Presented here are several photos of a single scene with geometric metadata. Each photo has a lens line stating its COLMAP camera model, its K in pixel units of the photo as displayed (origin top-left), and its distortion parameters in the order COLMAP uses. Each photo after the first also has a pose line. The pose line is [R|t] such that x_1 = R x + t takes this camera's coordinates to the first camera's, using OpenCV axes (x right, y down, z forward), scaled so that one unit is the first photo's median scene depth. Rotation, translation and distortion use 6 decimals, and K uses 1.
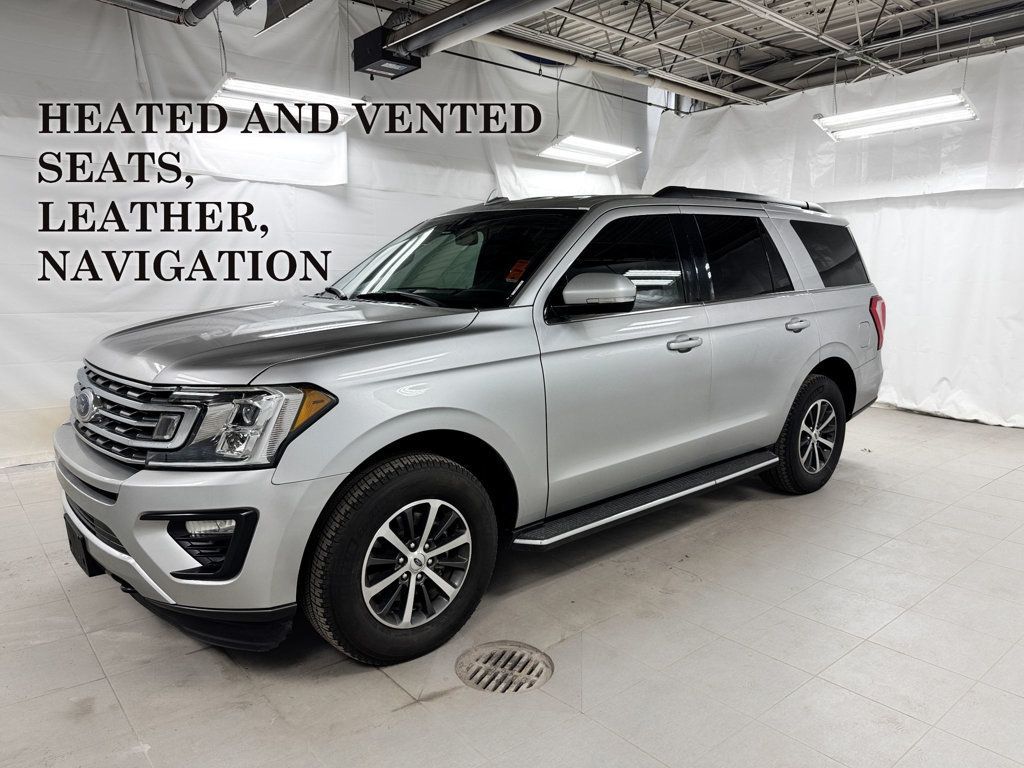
lens RADIAL K [[699.9, 0, 516.2], [0, 699.9, 382.9], [0, 0, 1]] dist [0.006619, -0.027313]
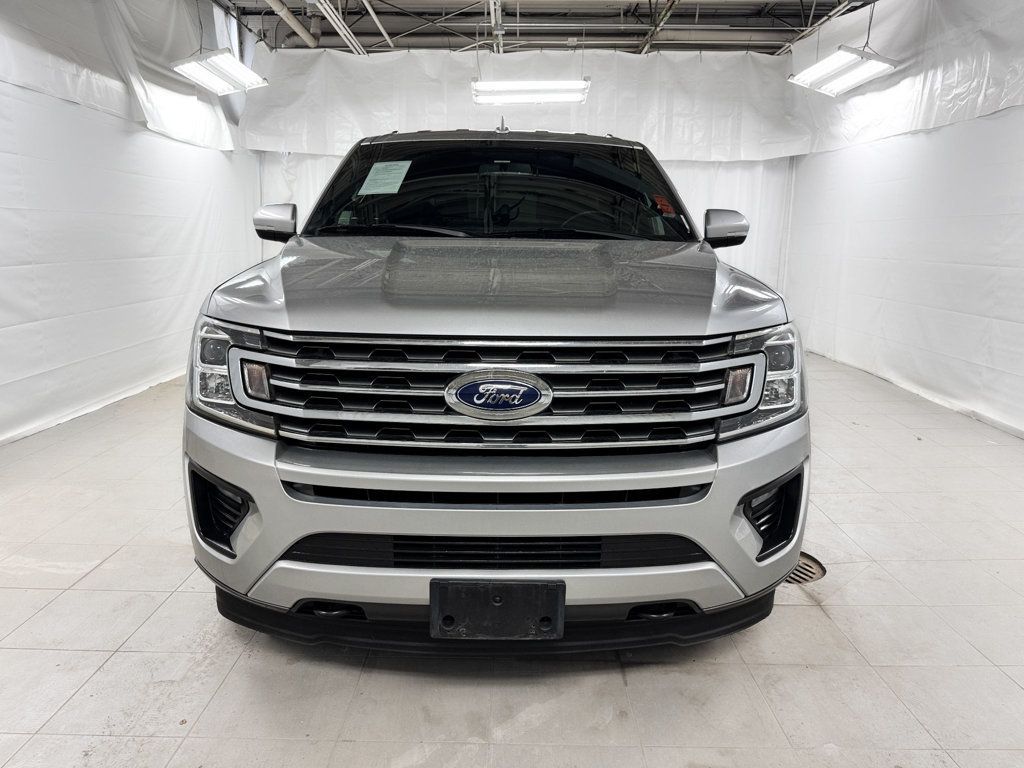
lens RADIAL K [[699.9, 0, 516.2], [0, 699.9, 382.9], [0, 0, 1]] dist [0.006619, -0.027313]
pose [[0.657430, -0.150821, 0.738267, -0.452667], [0.108390, 0.988503, 0.105420, -0.018258], [-0.745679, 0.010715, 0.666219, 0.238141]]
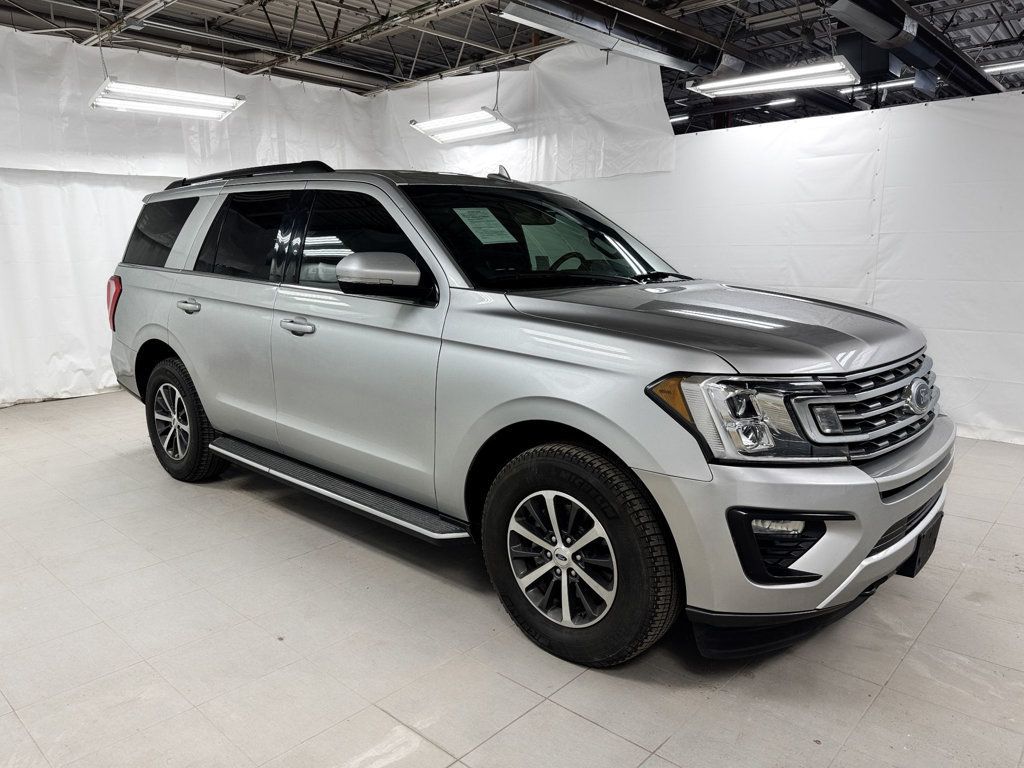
lens RADIAL K [[699.9, 0, 516.2], [0, 699.9, 382.9], [0, 0, 1]] dist [0.006619, -0.027313]
pose [[-0.102882, -0.181553, 0.977985, -0.623293], [0.153467, 0.968532, 0.195942, -0.106974], [-0.982783, 0.170248, -0.071782, 0.674807]]
